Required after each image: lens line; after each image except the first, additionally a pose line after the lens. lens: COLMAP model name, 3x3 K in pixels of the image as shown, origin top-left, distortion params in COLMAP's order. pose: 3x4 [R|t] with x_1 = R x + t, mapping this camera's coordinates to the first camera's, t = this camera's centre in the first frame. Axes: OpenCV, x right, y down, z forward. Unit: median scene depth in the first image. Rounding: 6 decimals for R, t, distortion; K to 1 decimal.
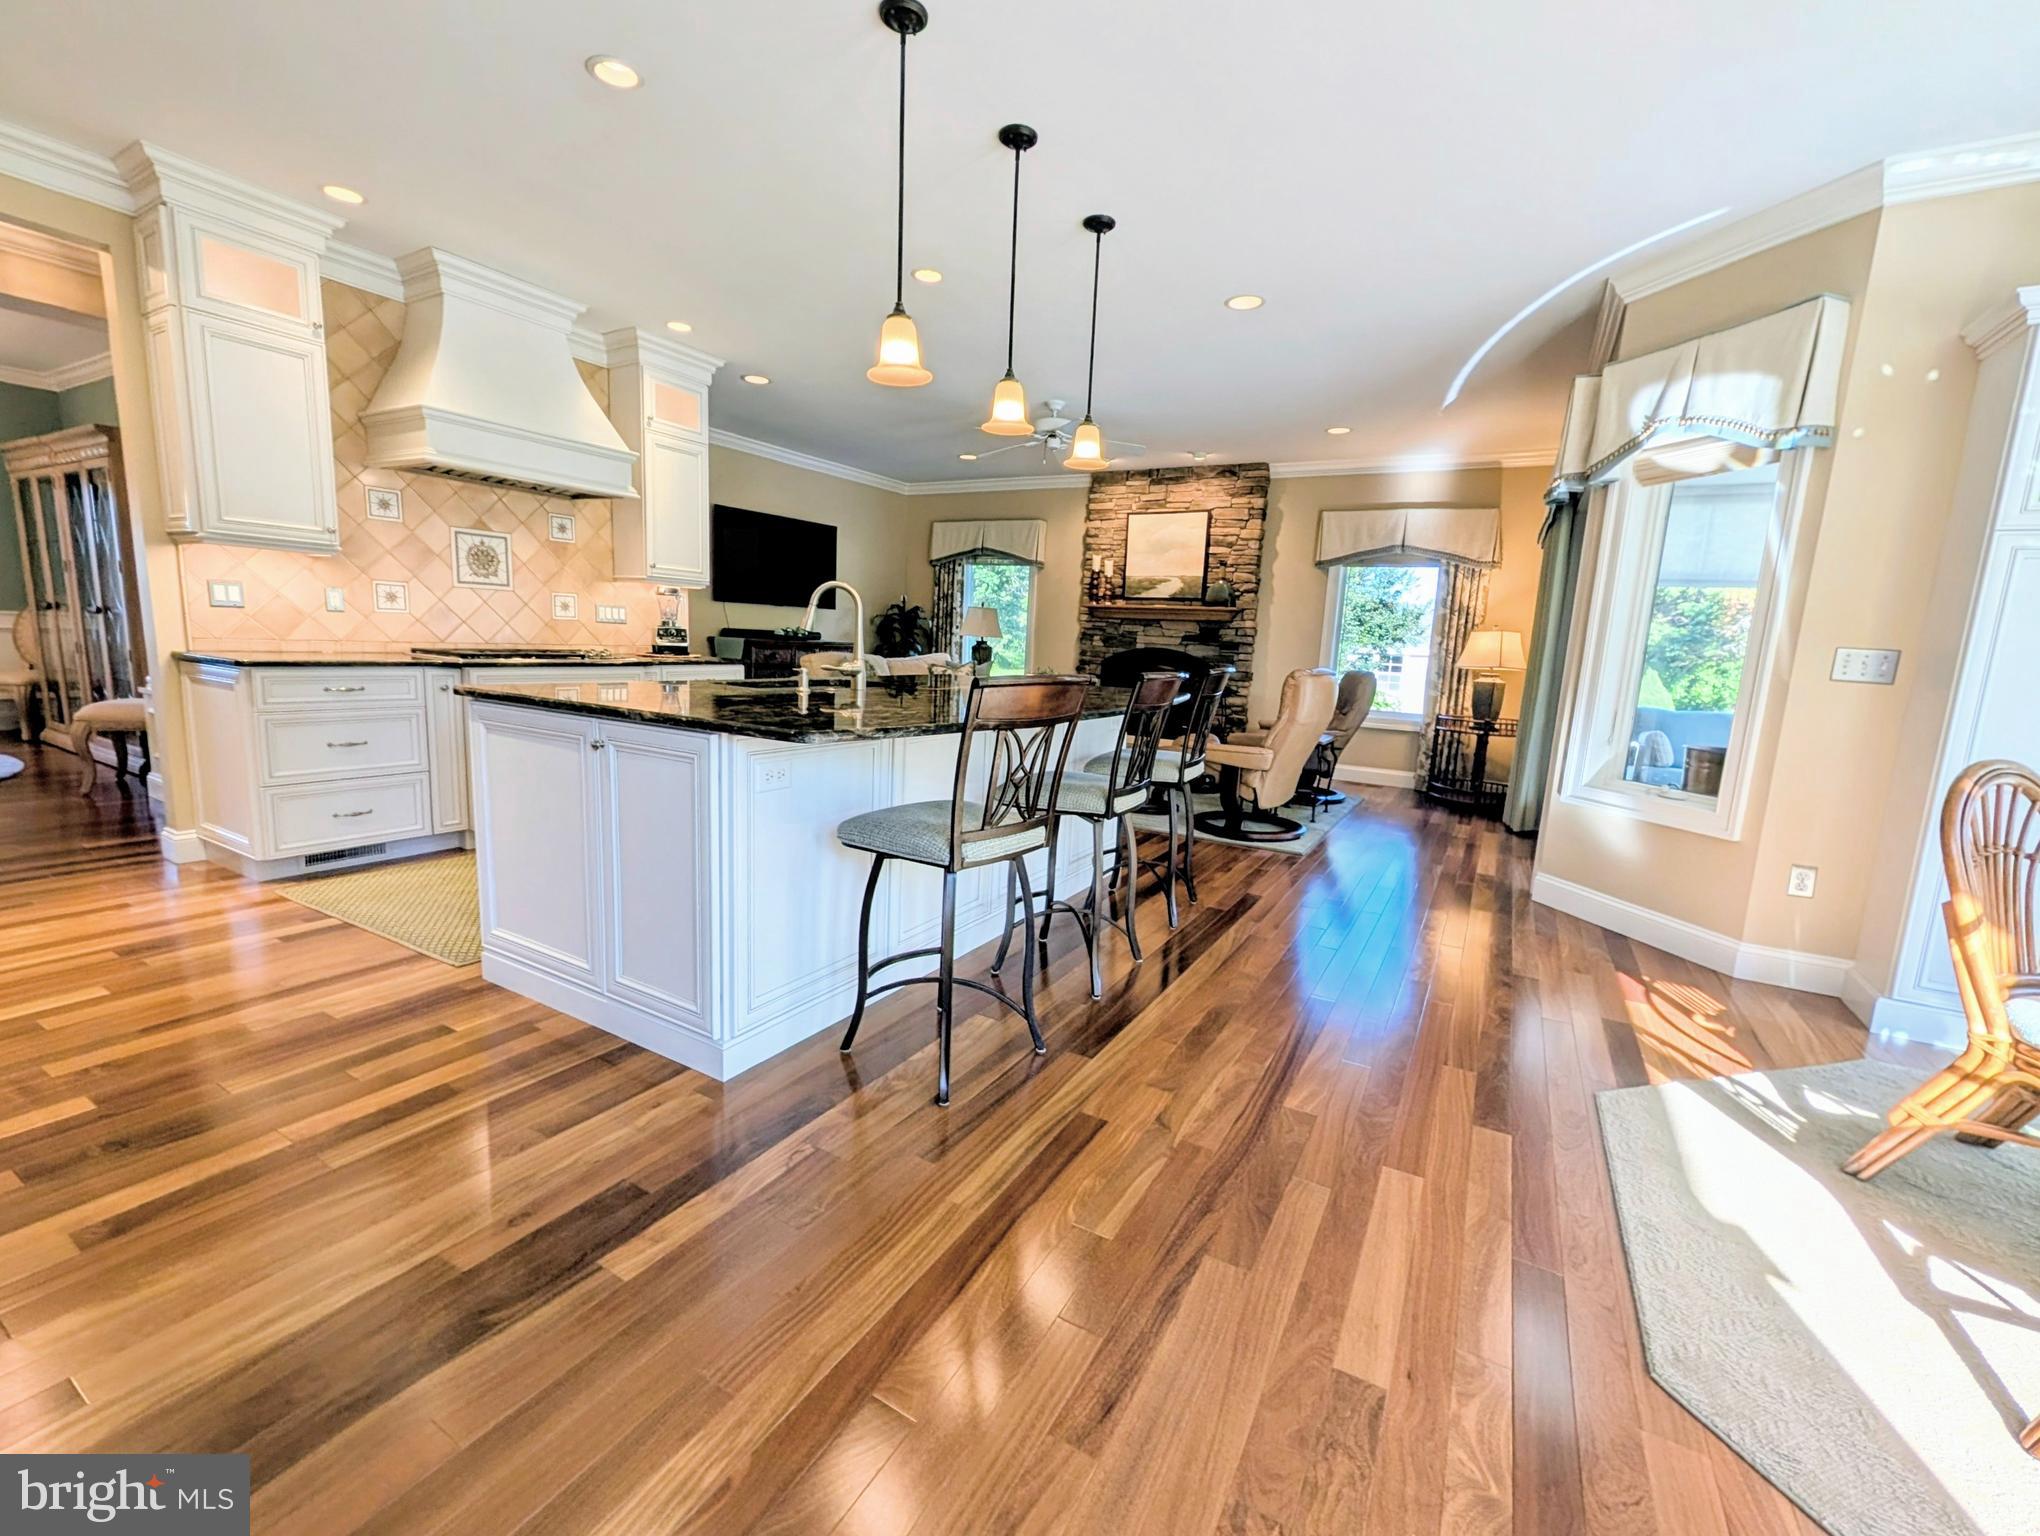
lens RADIAL K [[840.8, 0, 1028.7], [0, 840.8, 774.9], [0, 0, 1]] dist [0.002516, 0.000050]
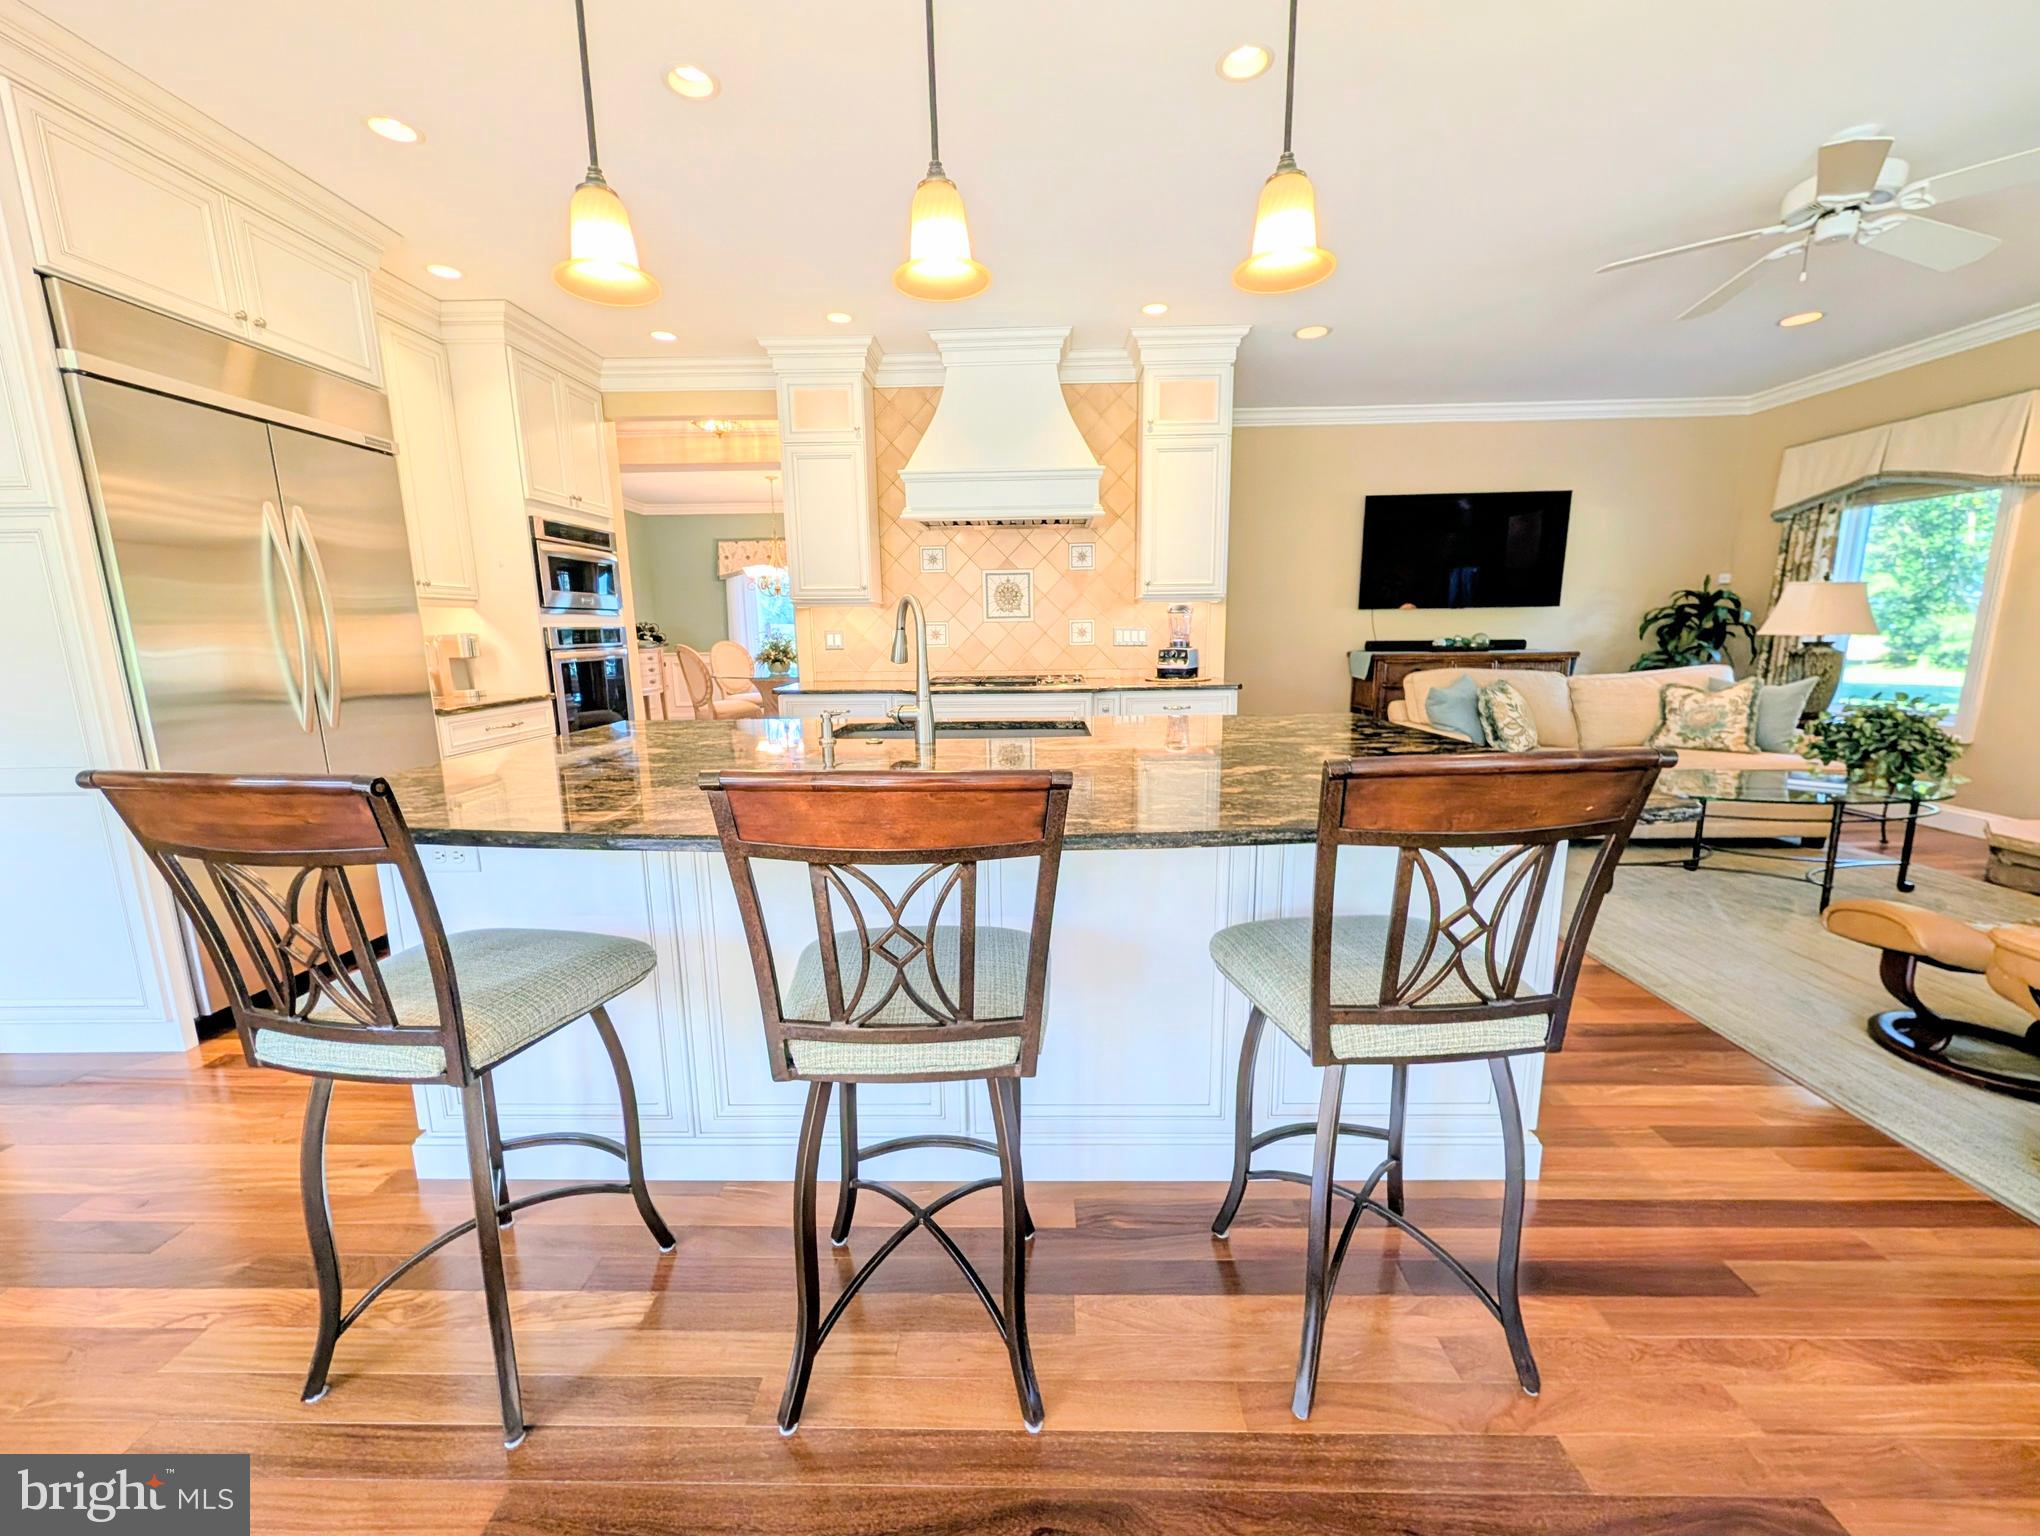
lens RADIAL K [[779.1, 0, 1025.9], [0, 779.1, 746.3], [0, 0, 1]] dist [0.002366, 0.000013]
pose [[0.479710, 0.079051, -0.873859, 0.163936], [-0.106531, 0.993813, 0.031421, -0.056292], [0.870936, 0.078020, 0.485163, 0.323868]]
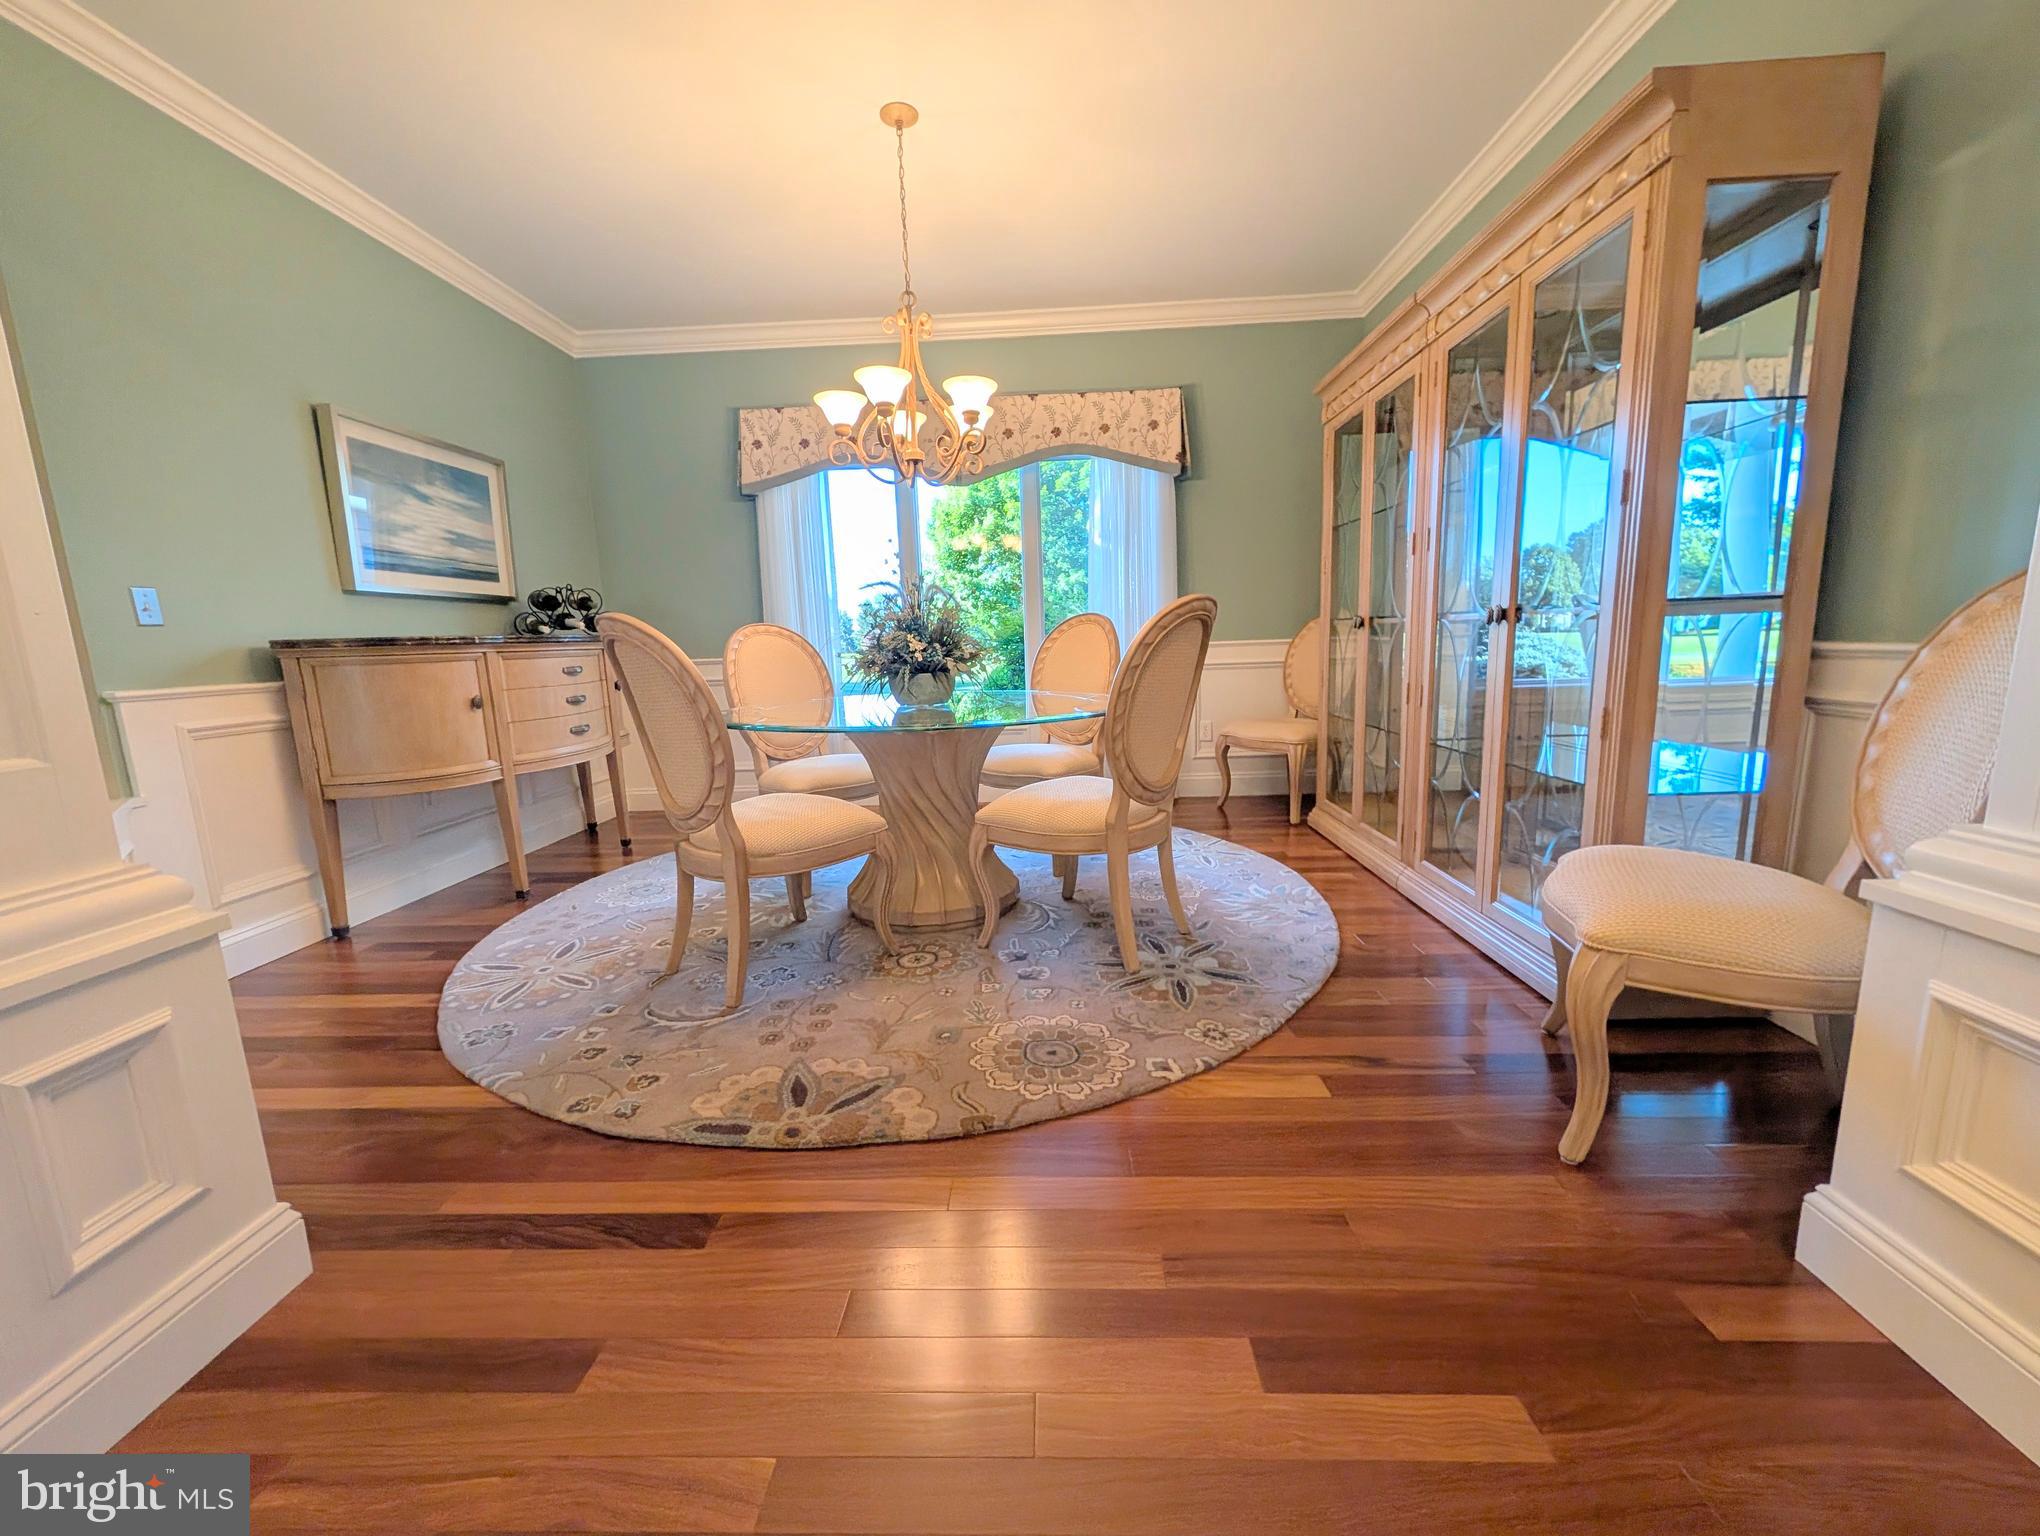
lens RADIAL K [[779.1, 0, 1024.7], [0, 779.1, 767.6], [0, 0, 1]] dist [0.002366, 0.000013]
pose [[0.458700, 0.081304, -0.884864, -0.575905], [-0.088108, 0.995060, 0.045756, -0.077773], [0.884212, 0.056975, 0.463597, 0.412080]]
